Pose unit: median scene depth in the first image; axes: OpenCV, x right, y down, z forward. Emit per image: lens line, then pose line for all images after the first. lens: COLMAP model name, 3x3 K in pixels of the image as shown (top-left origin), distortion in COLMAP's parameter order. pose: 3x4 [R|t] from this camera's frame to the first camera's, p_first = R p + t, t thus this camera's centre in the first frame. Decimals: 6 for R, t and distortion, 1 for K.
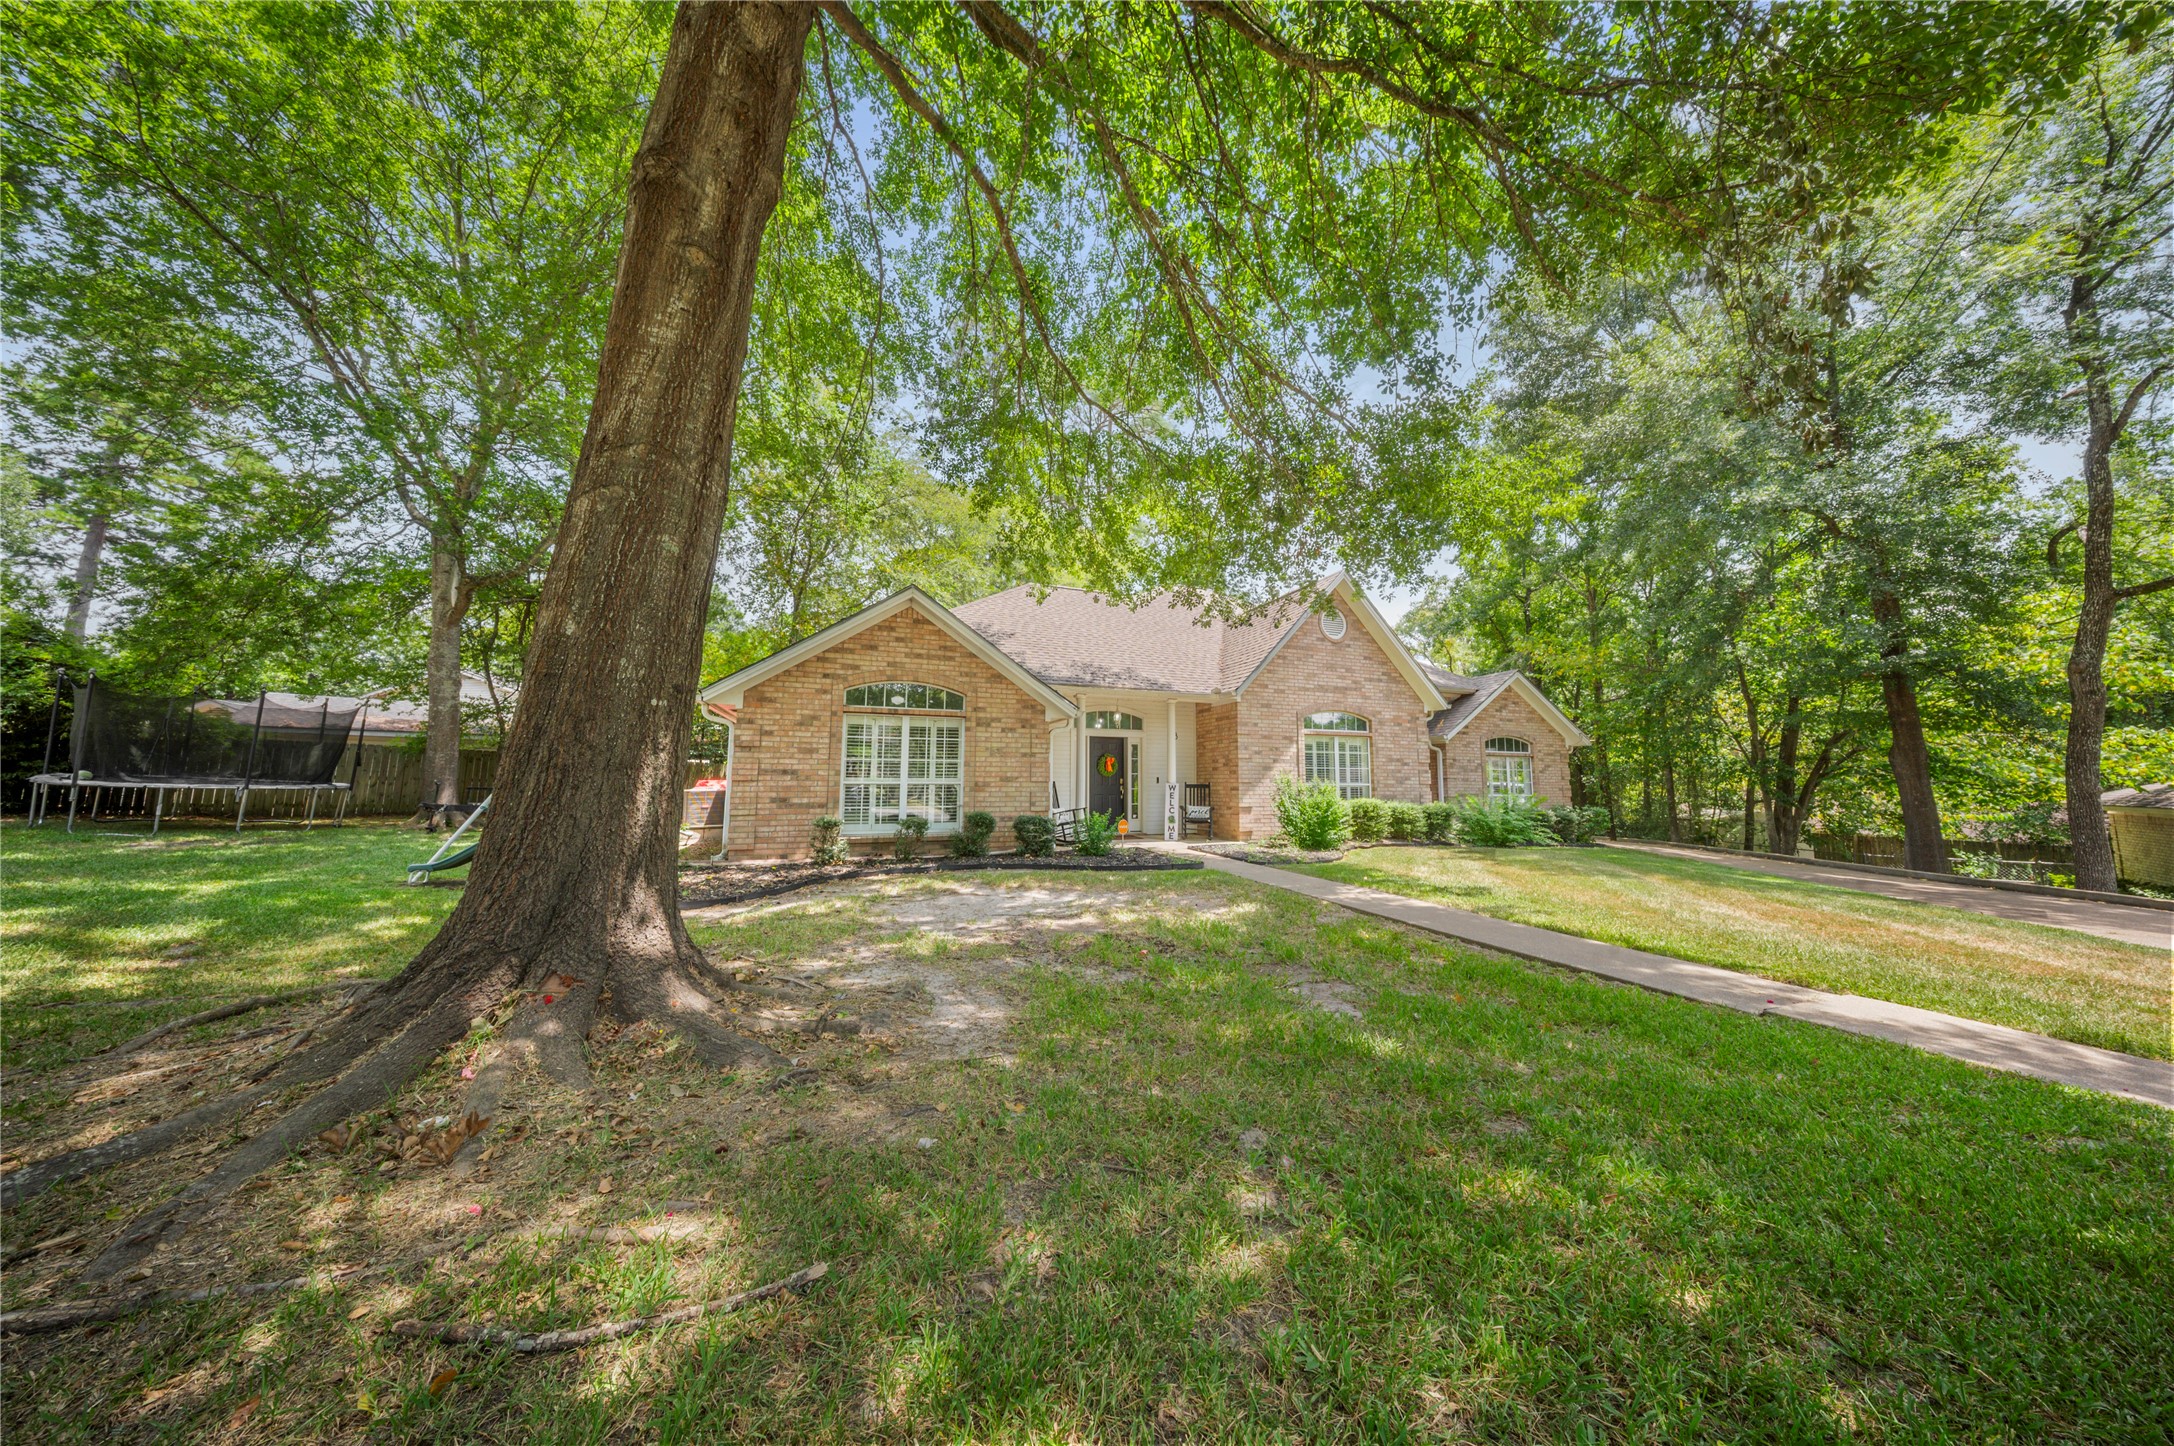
lens RADIAL K [[631.0, 0, 1091.8], [0, 631.0, 723.3], [0, 0, 1]] dist [0.000229, -0.000041]
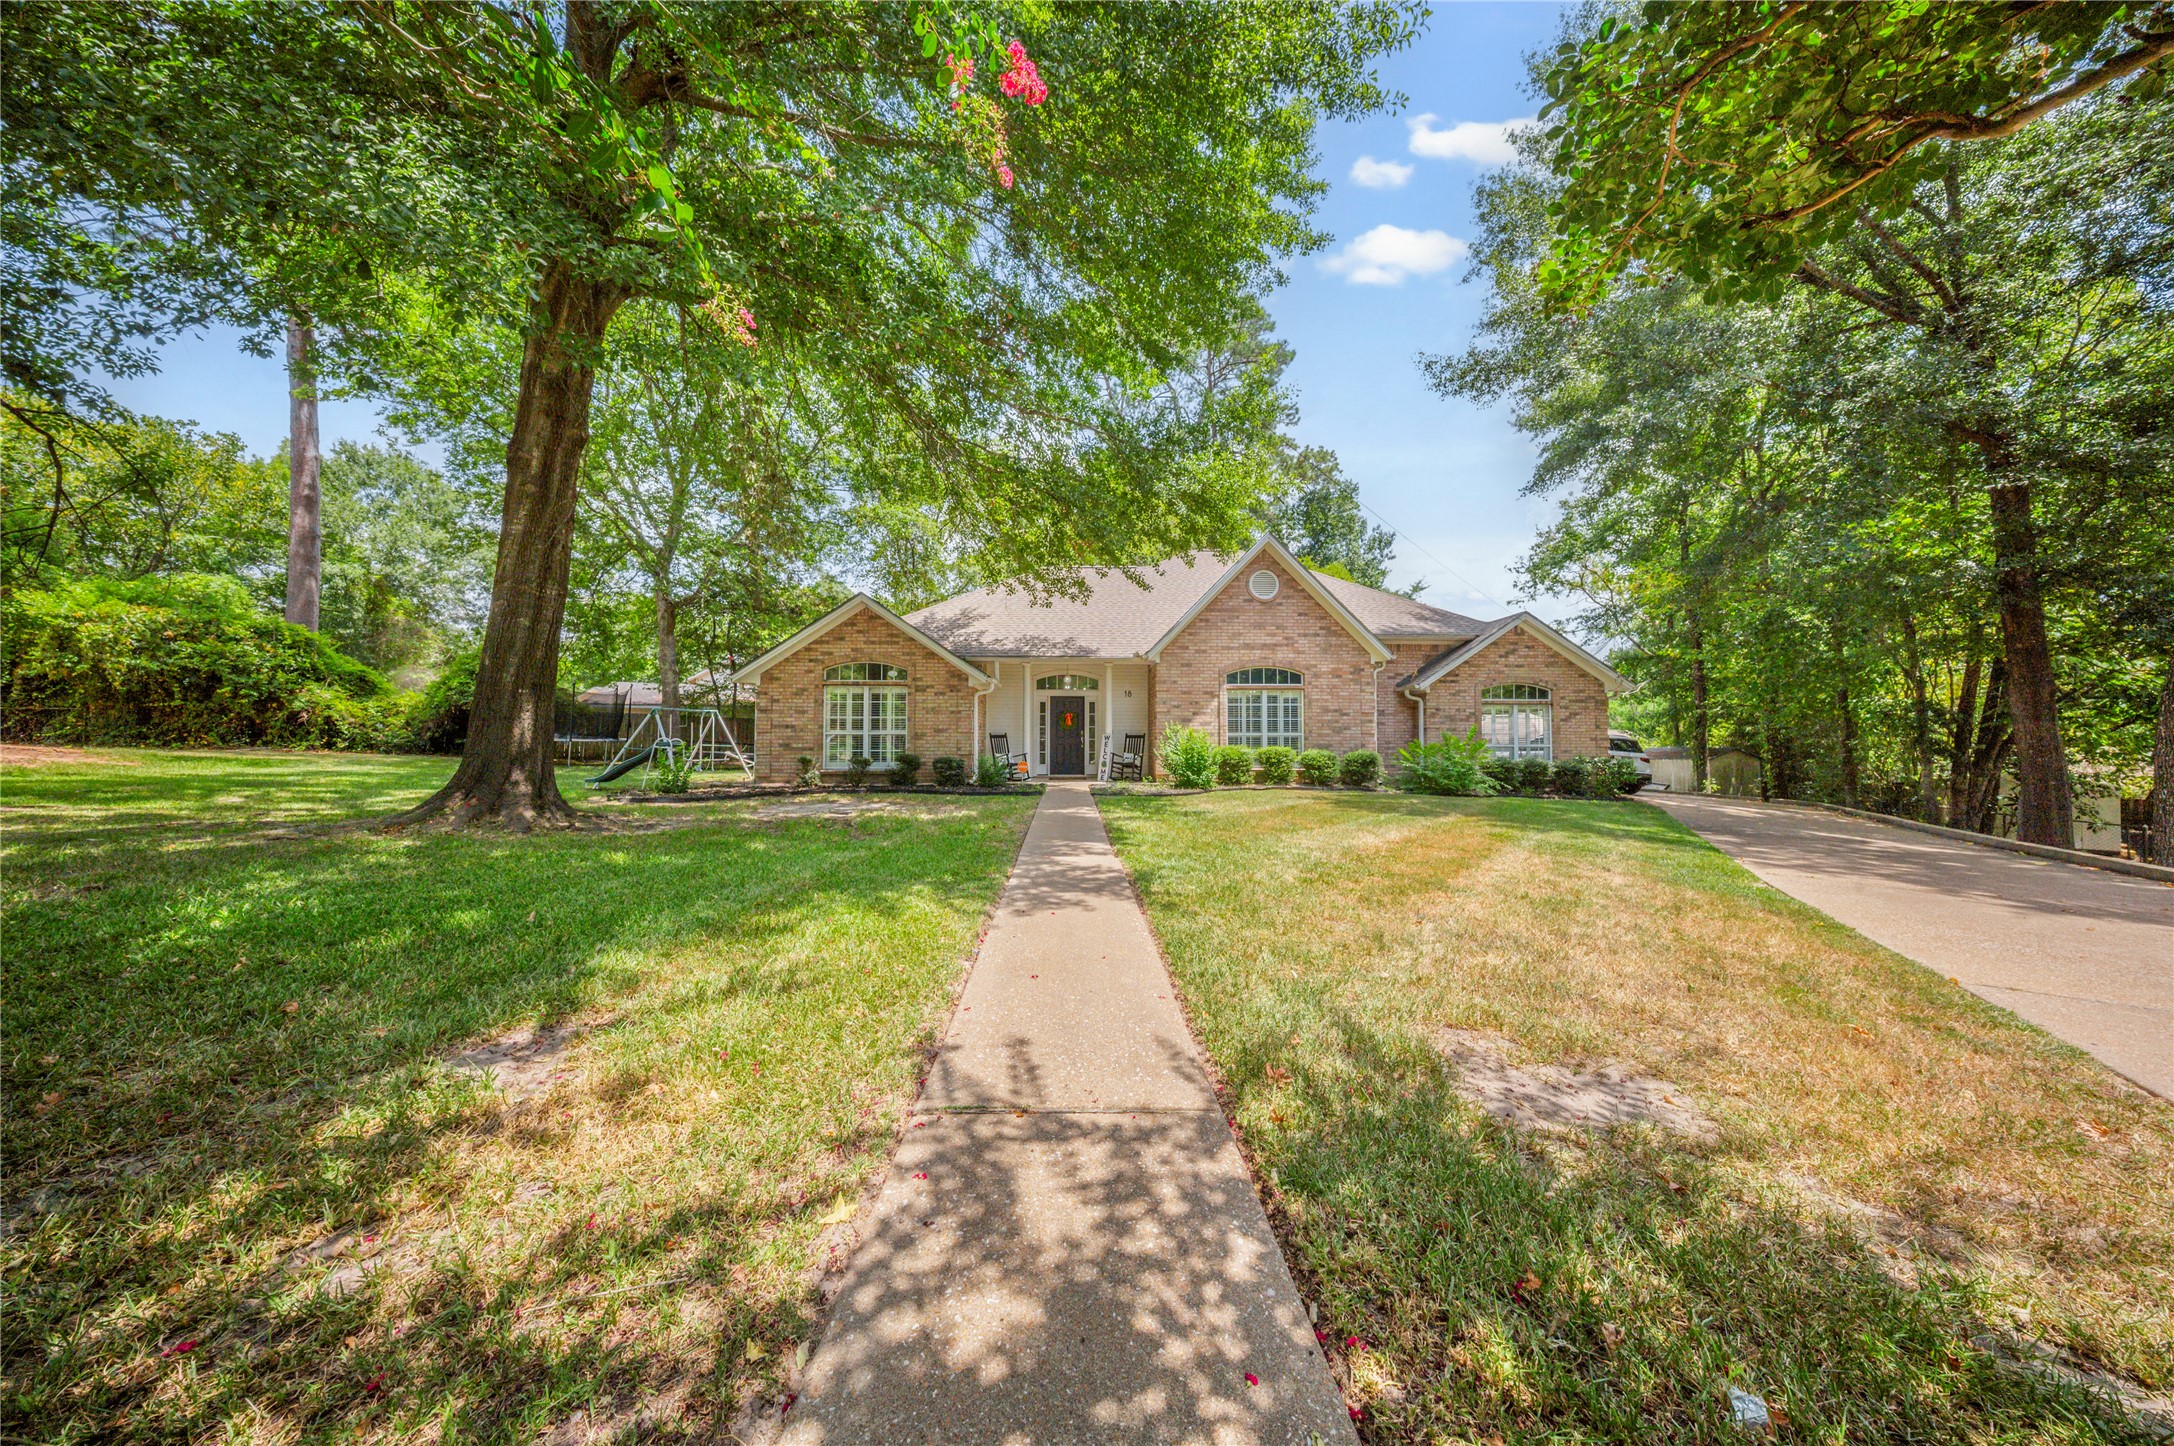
lens RADIAL K [[623.8, 0, 1087.0], [0, 623.8, 723.0], [0, 0, 1]] dist [0.001087, 0.000025]
pose [[0.943171, -0.013493, -0.332034, 0.620214], [0.034596, 0.997733, 0.057728, 0.006904], [0.330502, -0.065934, 0.941499, -0.149992]]
